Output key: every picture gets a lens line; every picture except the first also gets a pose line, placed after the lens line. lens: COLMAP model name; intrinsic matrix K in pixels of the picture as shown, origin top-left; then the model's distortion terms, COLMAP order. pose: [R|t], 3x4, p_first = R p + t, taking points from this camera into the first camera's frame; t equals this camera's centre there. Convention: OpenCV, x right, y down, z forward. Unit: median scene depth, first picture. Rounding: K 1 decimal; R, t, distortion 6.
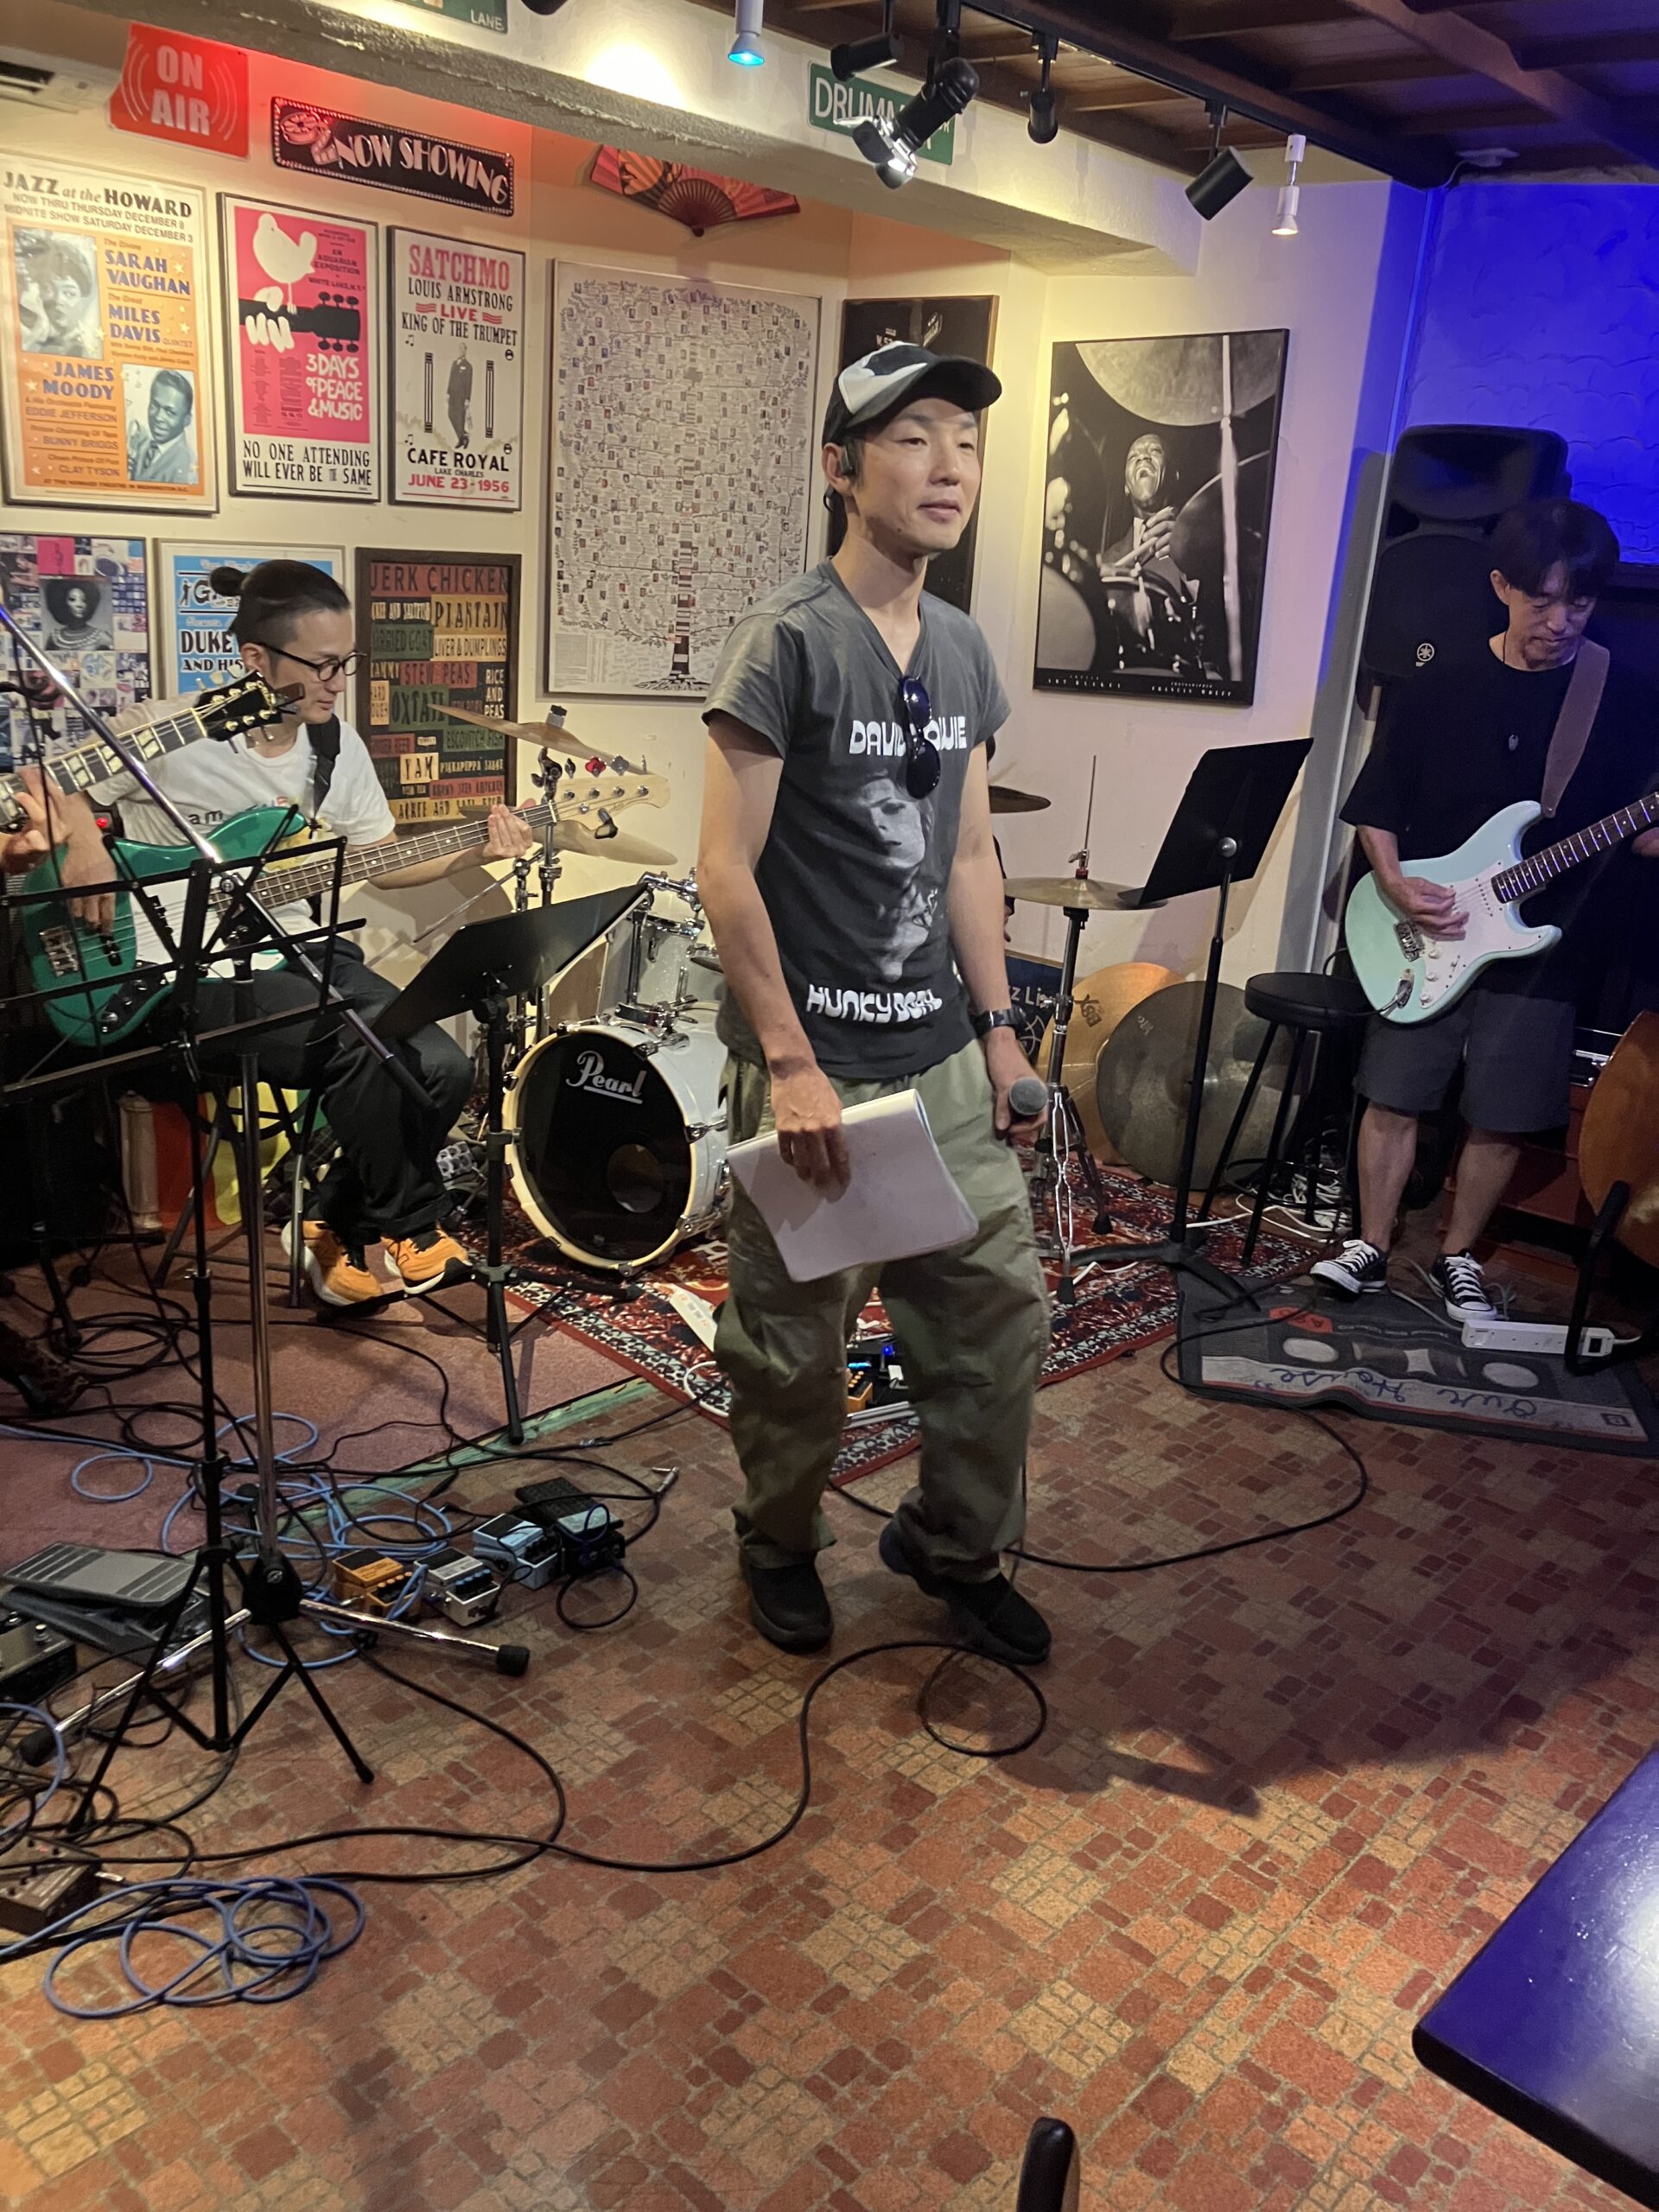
lens RADIAL K [[1818.7, 0, 857.9], [0, 1818.7, 1082.5], [0, 0, 1]] dist [0.032092, -0.025612]
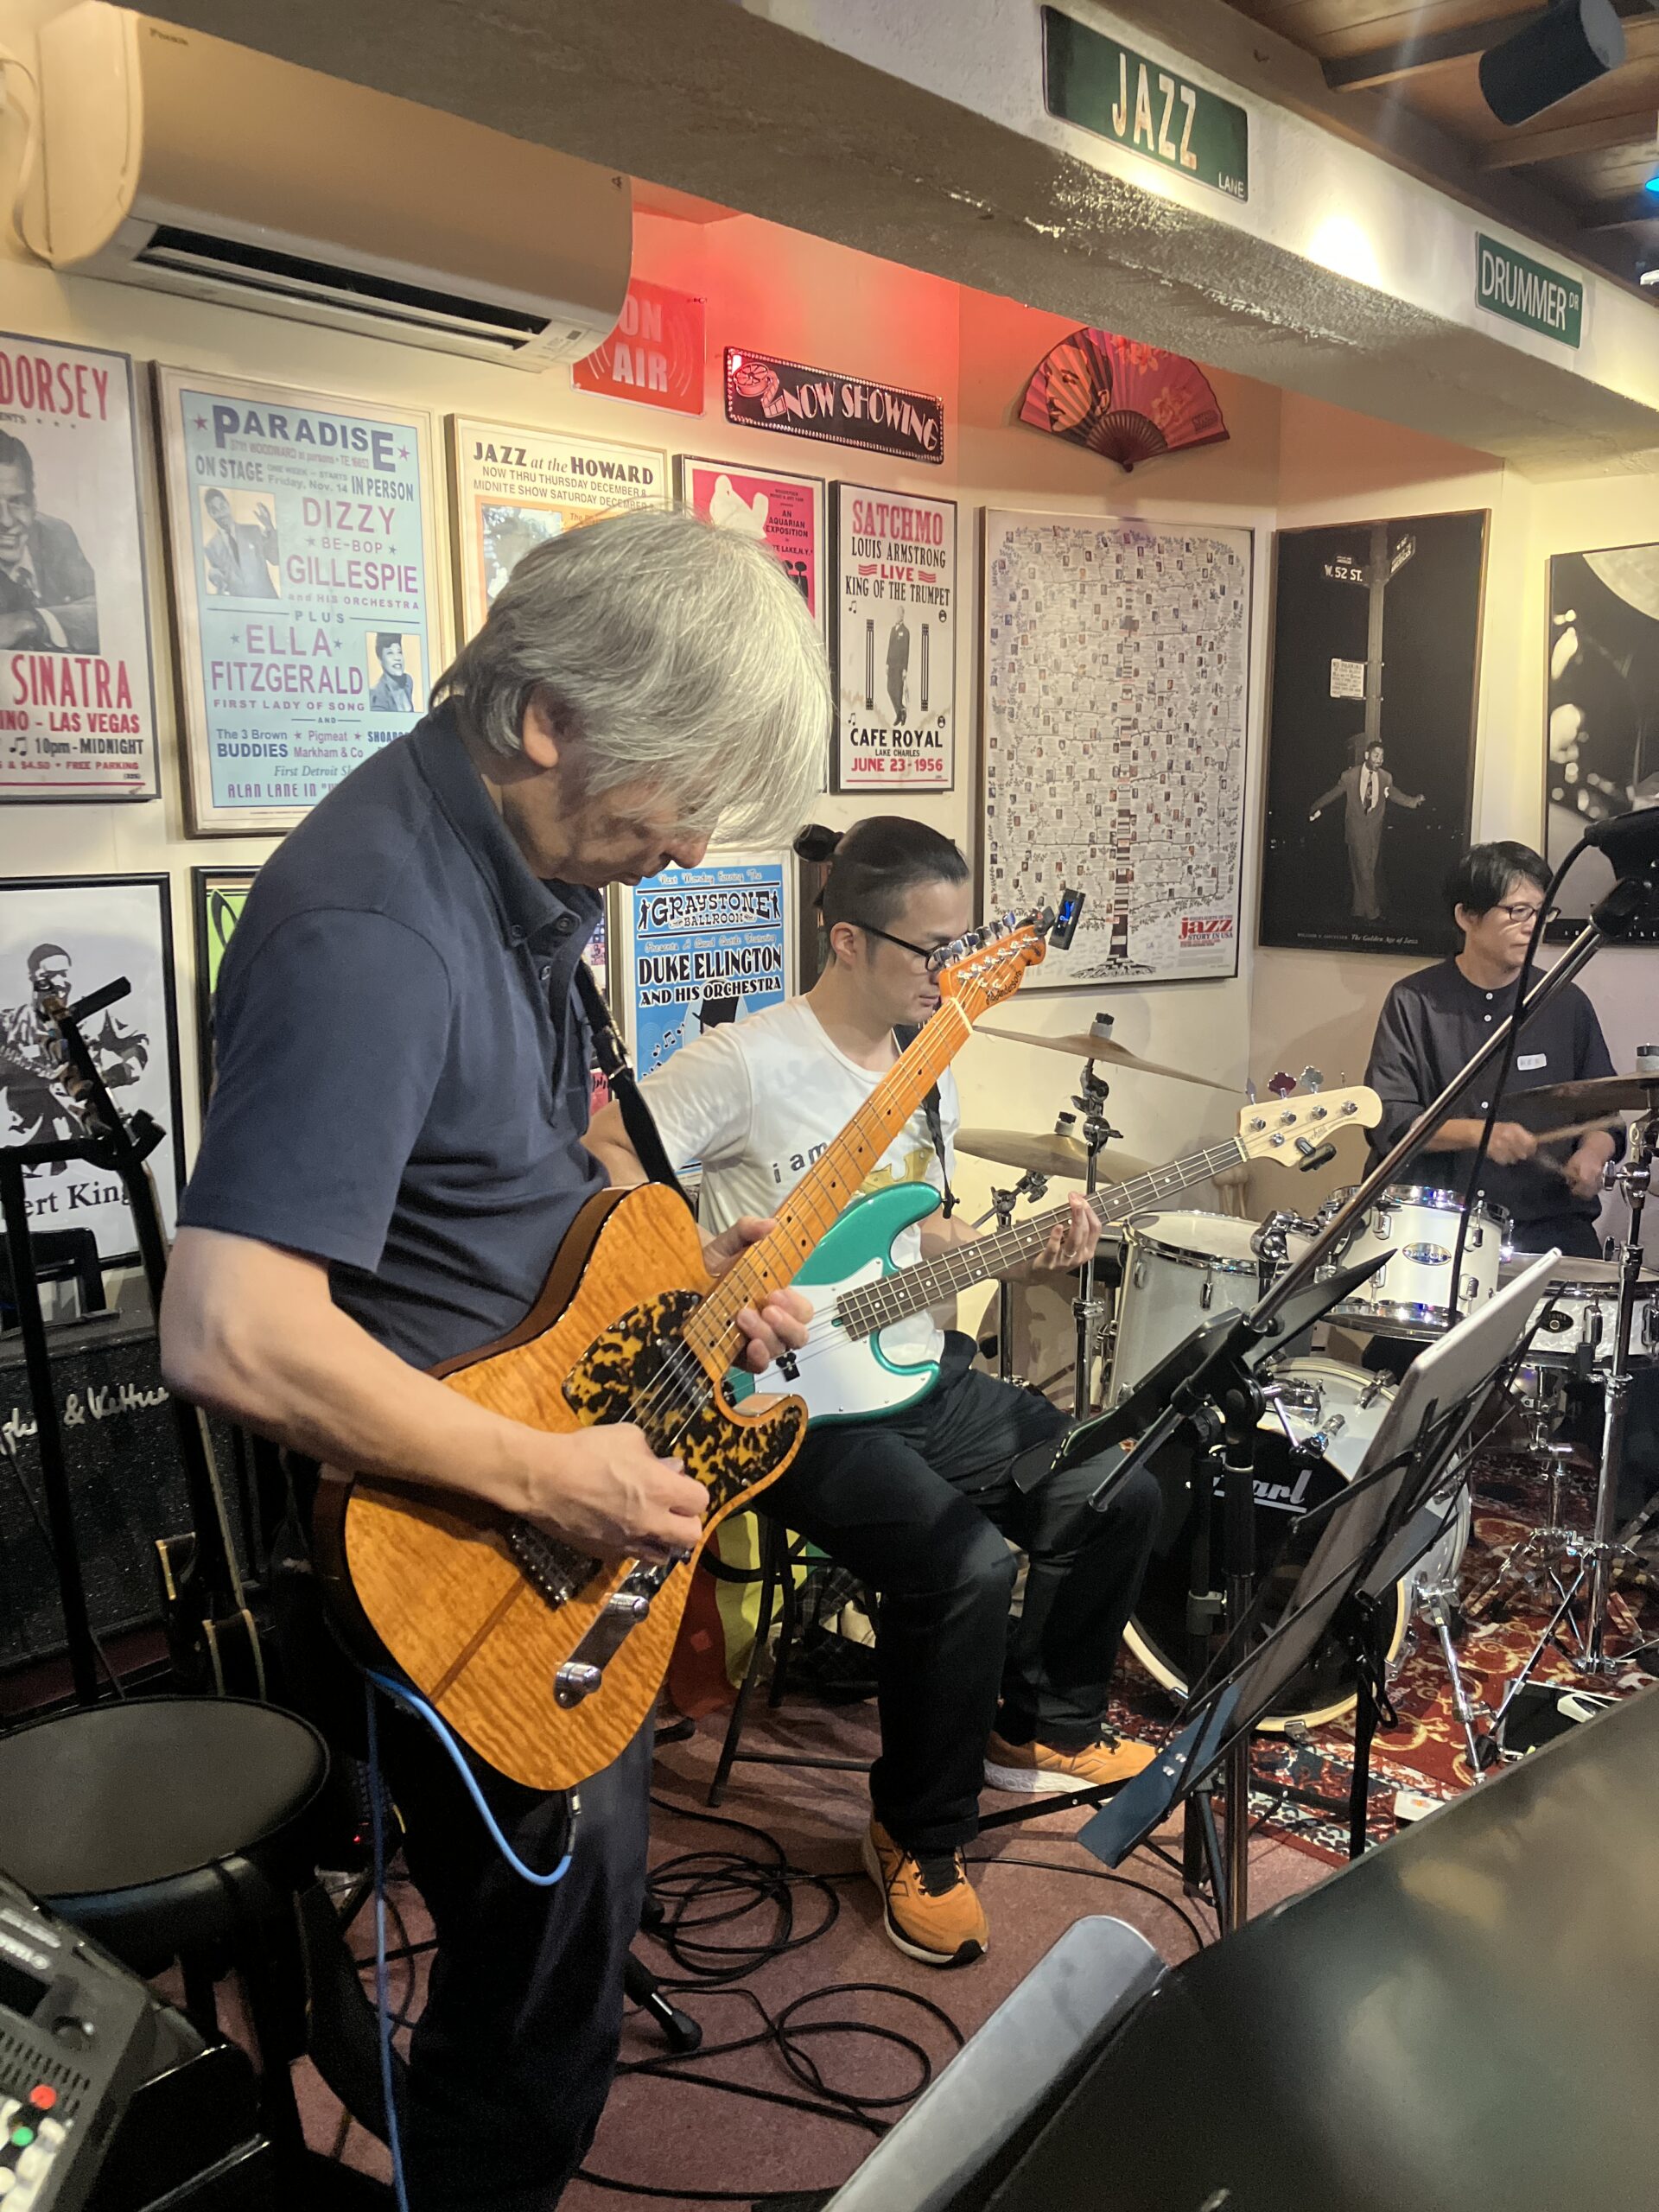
lens RADIAL K [[1818.7, 0, 853.5], [0, 1818.7, 1107.3], [0, 0, 1]] dist [0.032092, -0.025612]
pose [[0.997343, -0.072418, -0.007911, -0.260741], [0.070965, 0.990343, -0.119101, -0.071911], [0.016460, 0.118223, 0.992851, 0.179281]]
